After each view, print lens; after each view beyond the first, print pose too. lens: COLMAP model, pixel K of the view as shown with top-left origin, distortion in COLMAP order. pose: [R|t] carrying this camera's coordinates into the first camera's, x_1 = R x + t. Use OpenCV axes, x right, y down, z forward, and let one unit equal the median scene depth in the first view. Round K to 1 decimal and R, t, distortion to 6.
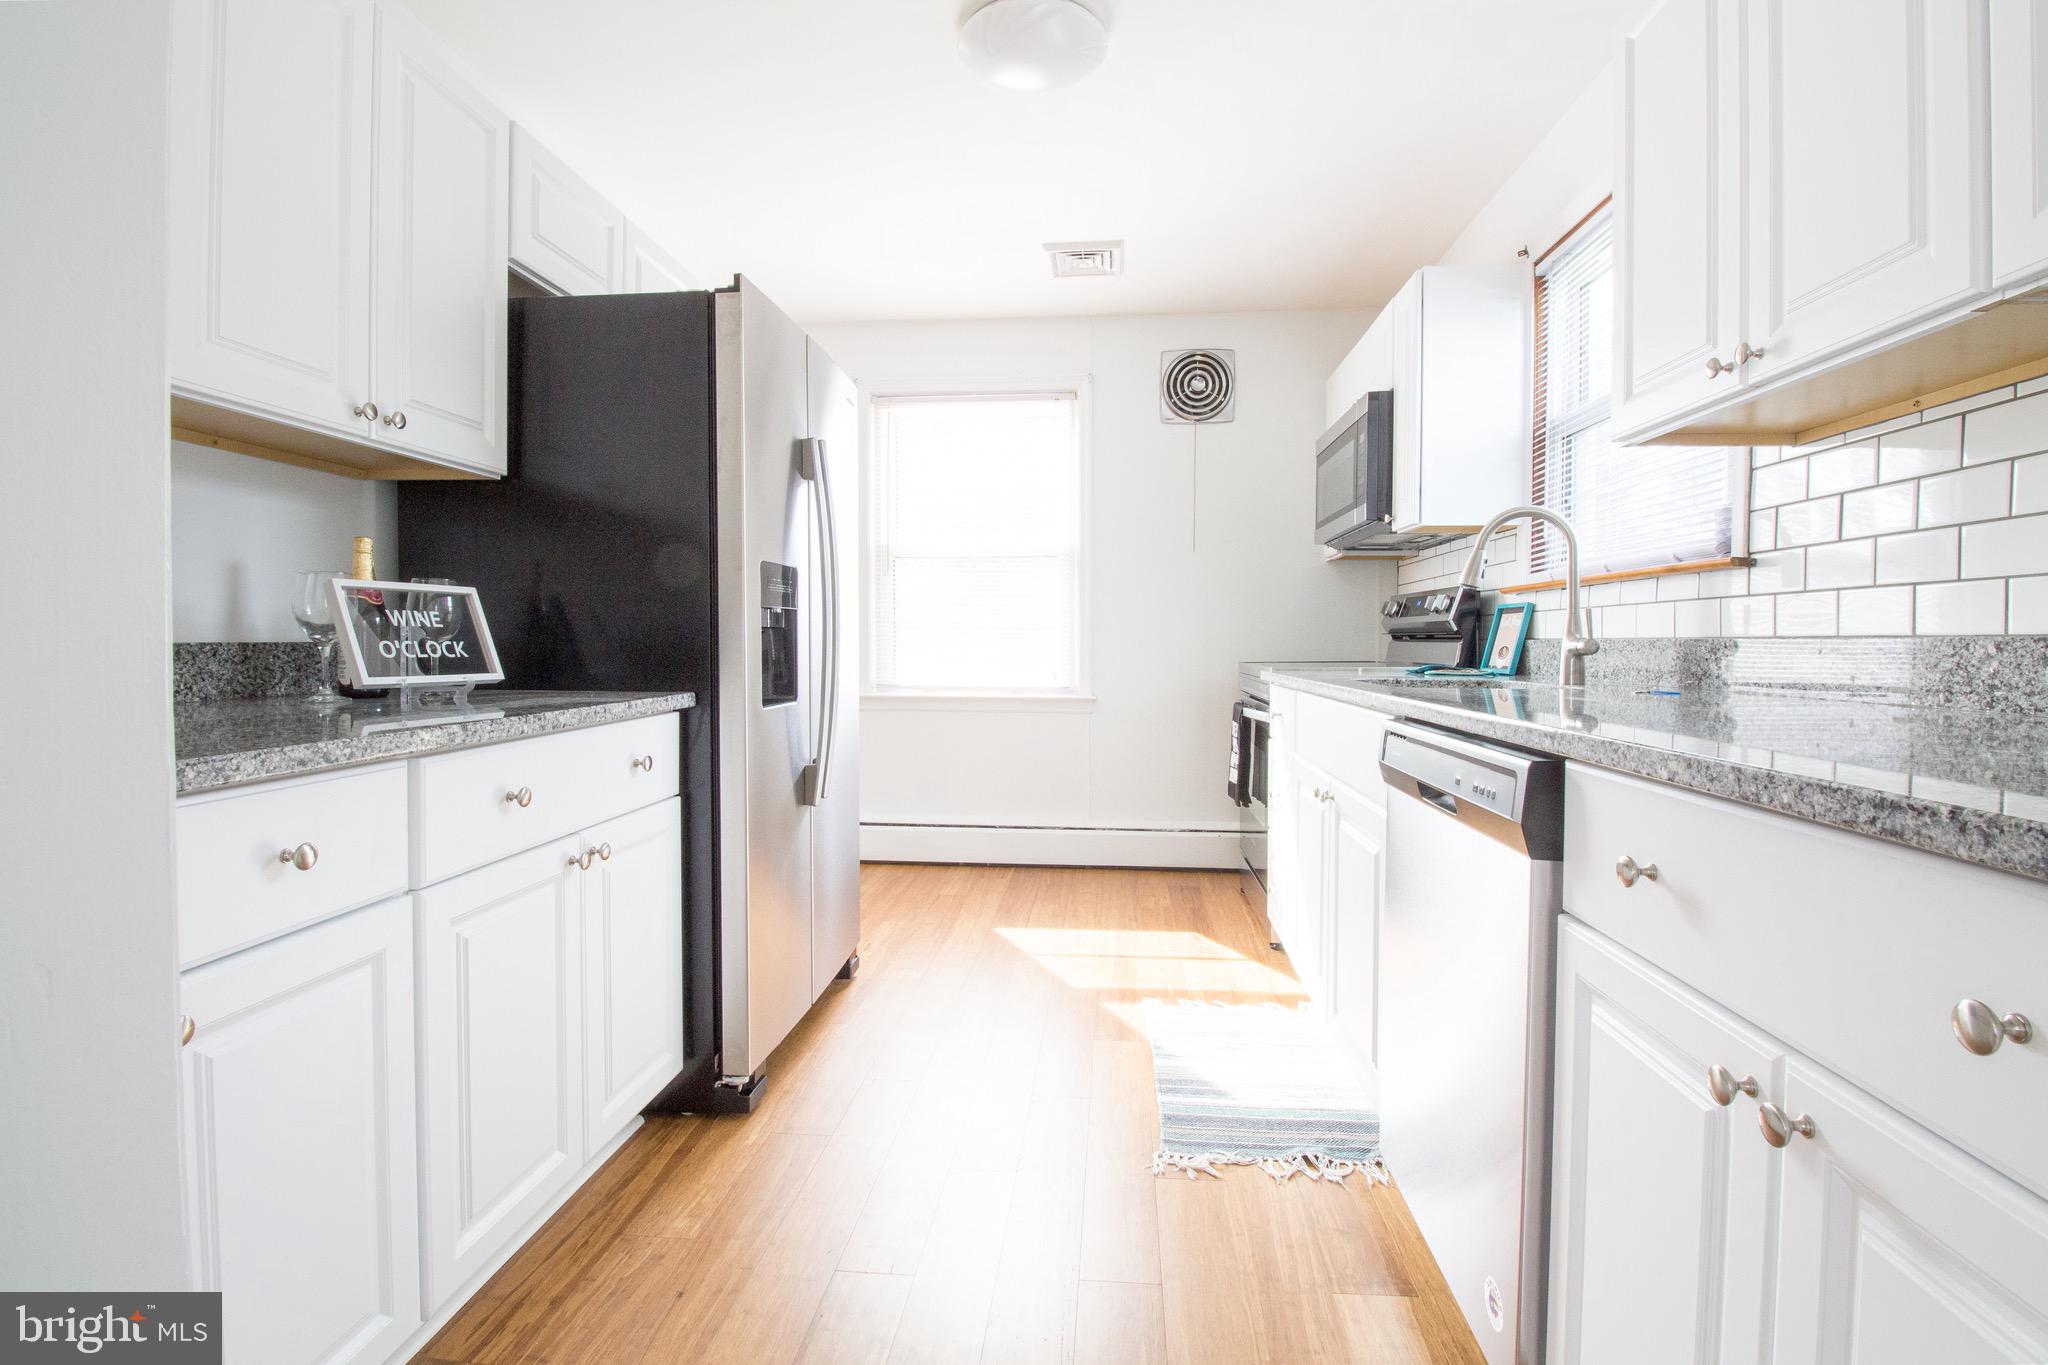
lens RADIAL K [[957.1, 0, 1023.3], [0, 957.1, 654.1], [0, 0, 1]] dist [0.008212, -0.018428]
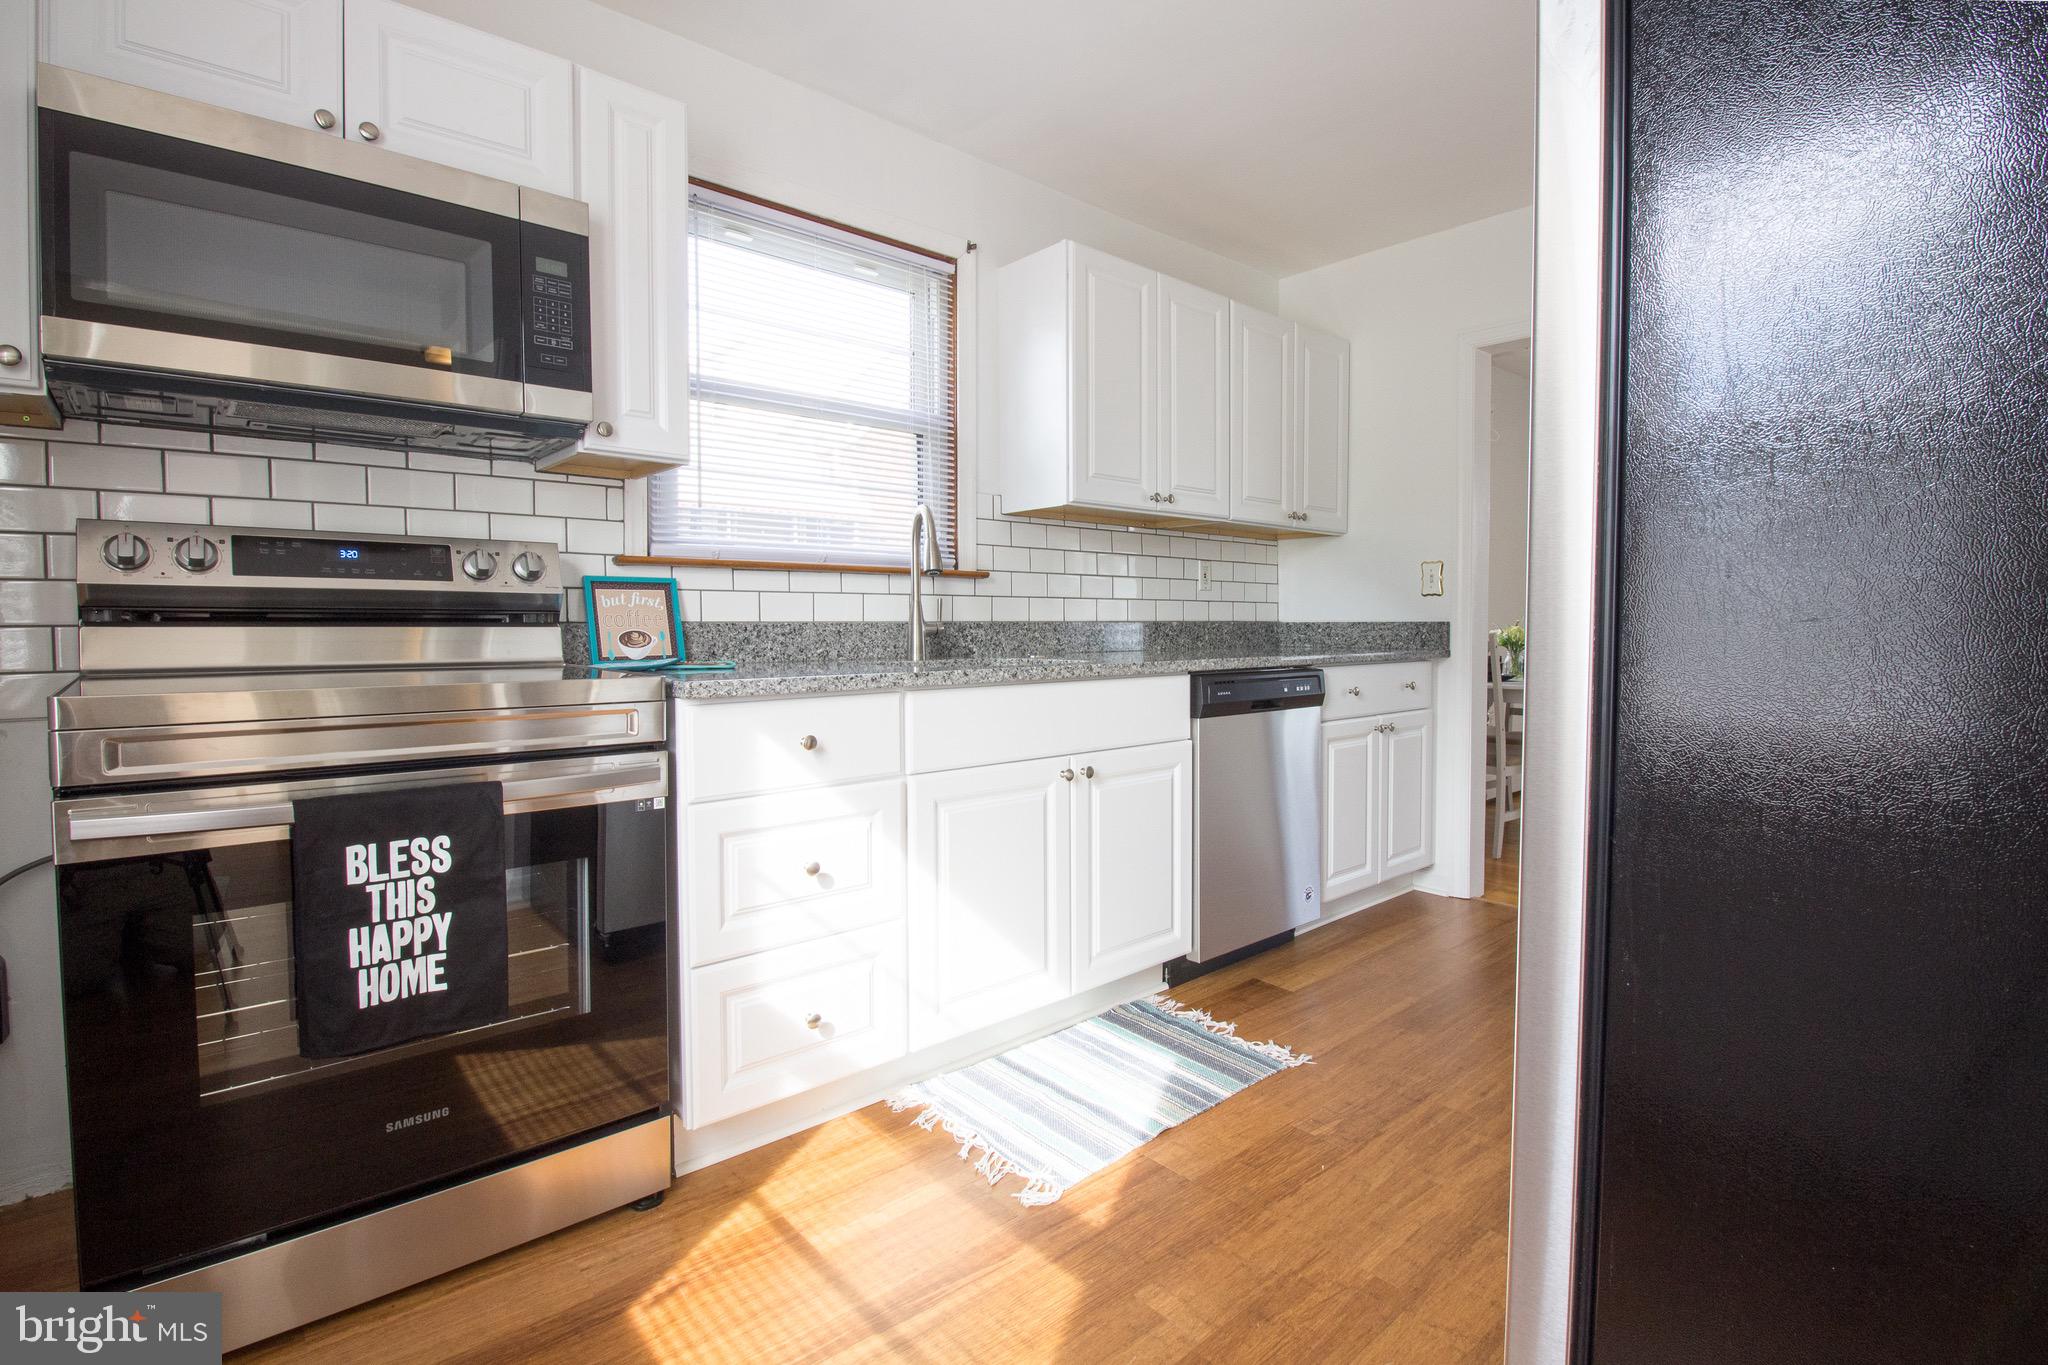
lens RADIAL K [[957.1, 0, 1023.3], [0, 957.1, 654.1], [0, 0, 1]] dist [0.008212, -0.018428]
pose [[-0.727344, -0.019147, 0.686005, -0.267249], [0.012217, 0.999091, 0.040838, -0.017828], [-0.686164, 0.038084, -0.726449, 1.350297]]
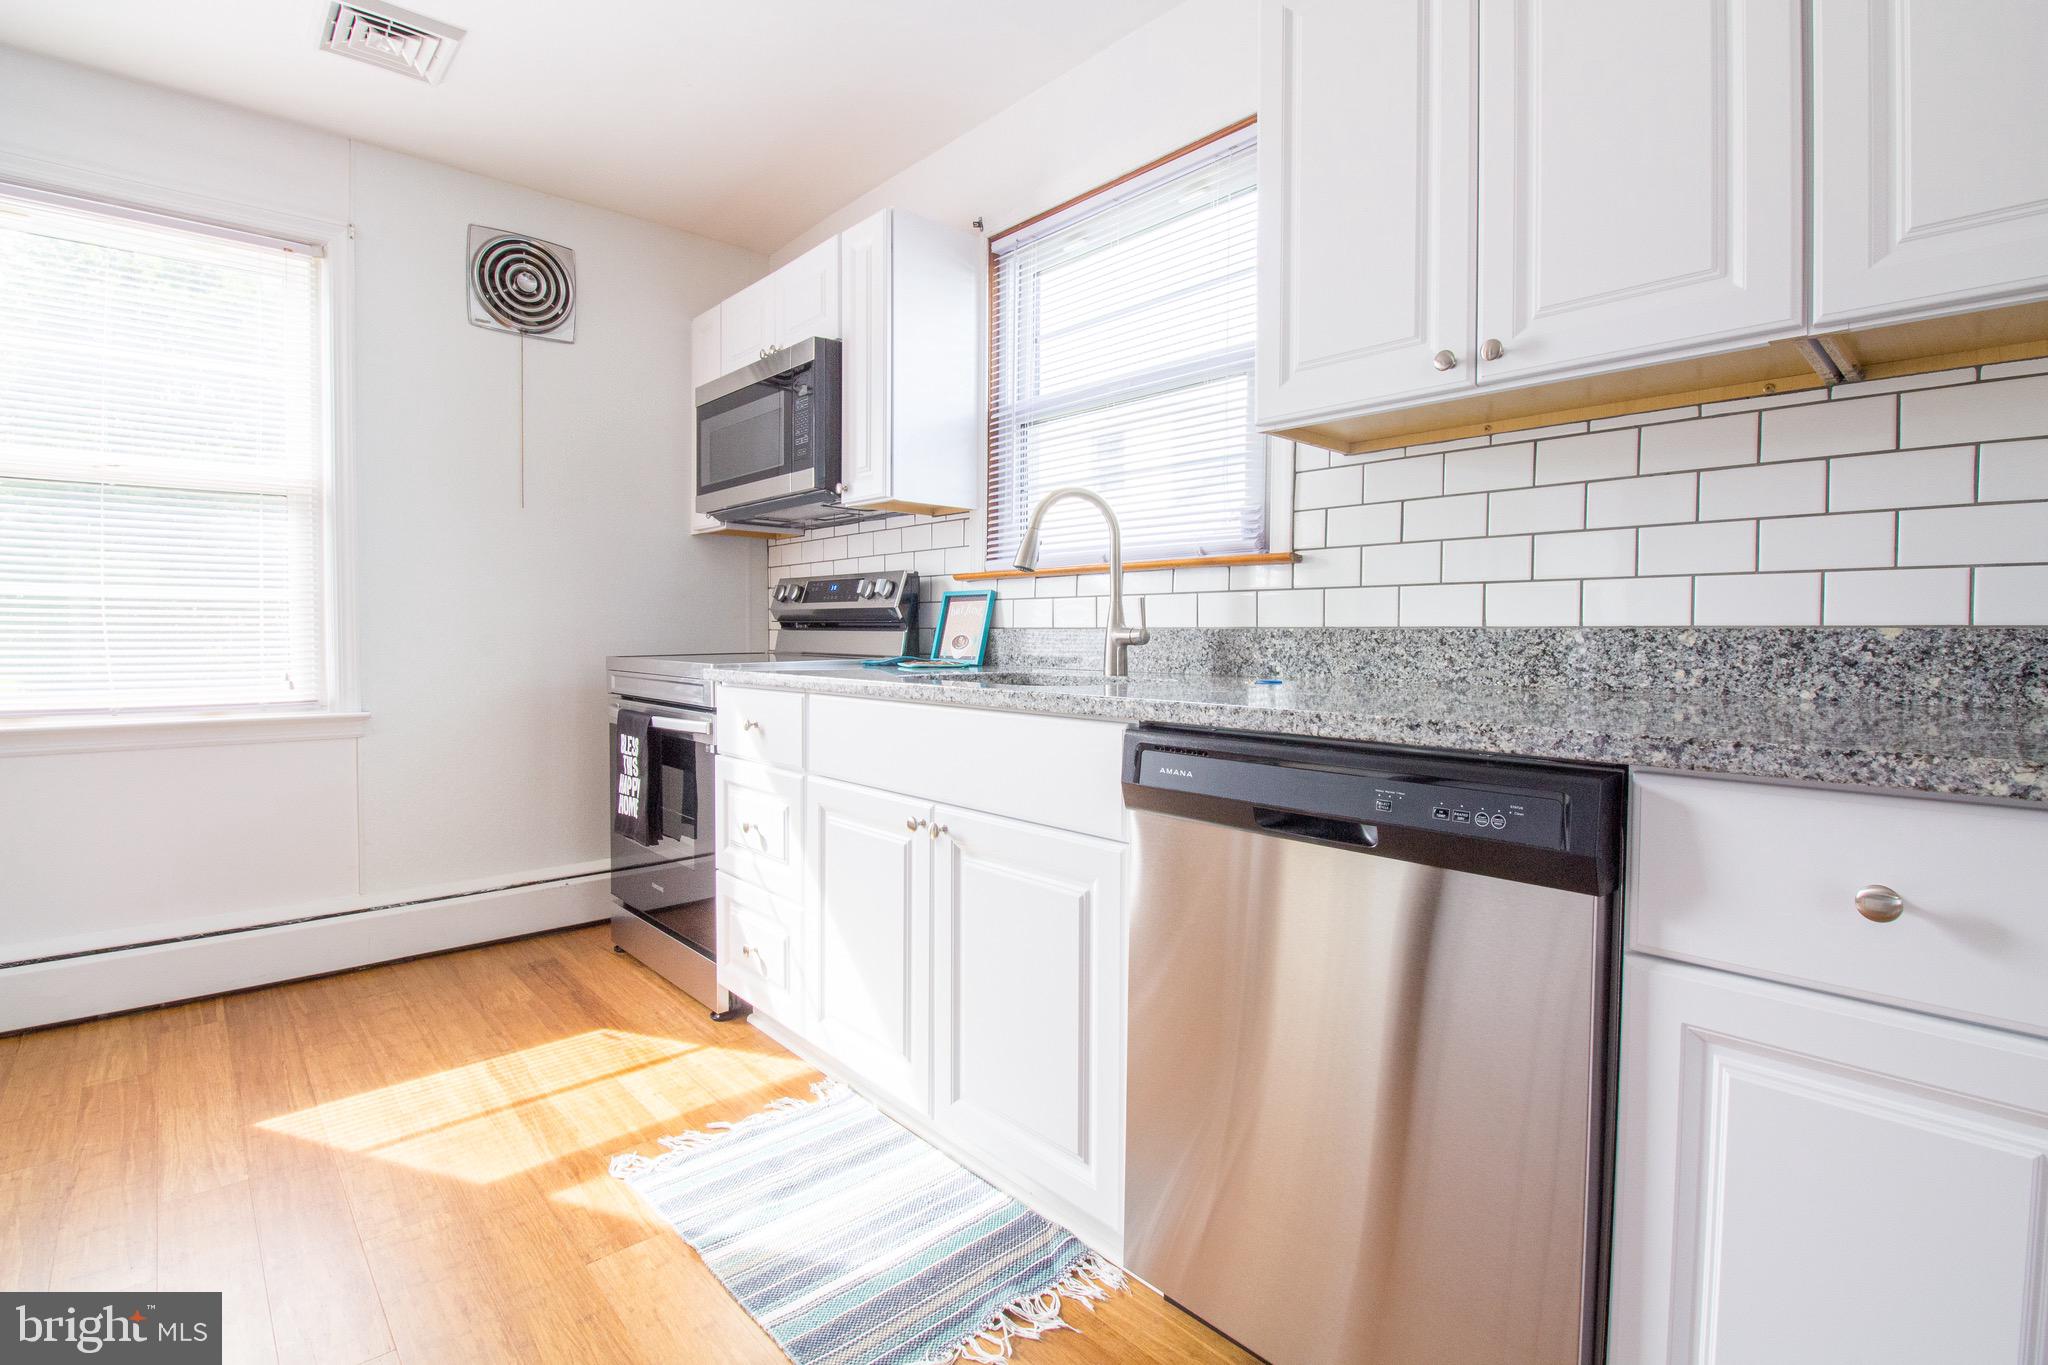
lens RADIAL K [[957.1, 0, 1023.3], [0, 957.1, 654.1], [0, 0, 1]] dist [0.008212, -0.018428]
pose [[0.673496, -0.018036, 0.738971, -0.159596], [0.008672, 0.999826, 0.016498, -0.005078], [-0.739140, -0.004703, 0.673536, 0.312263]]
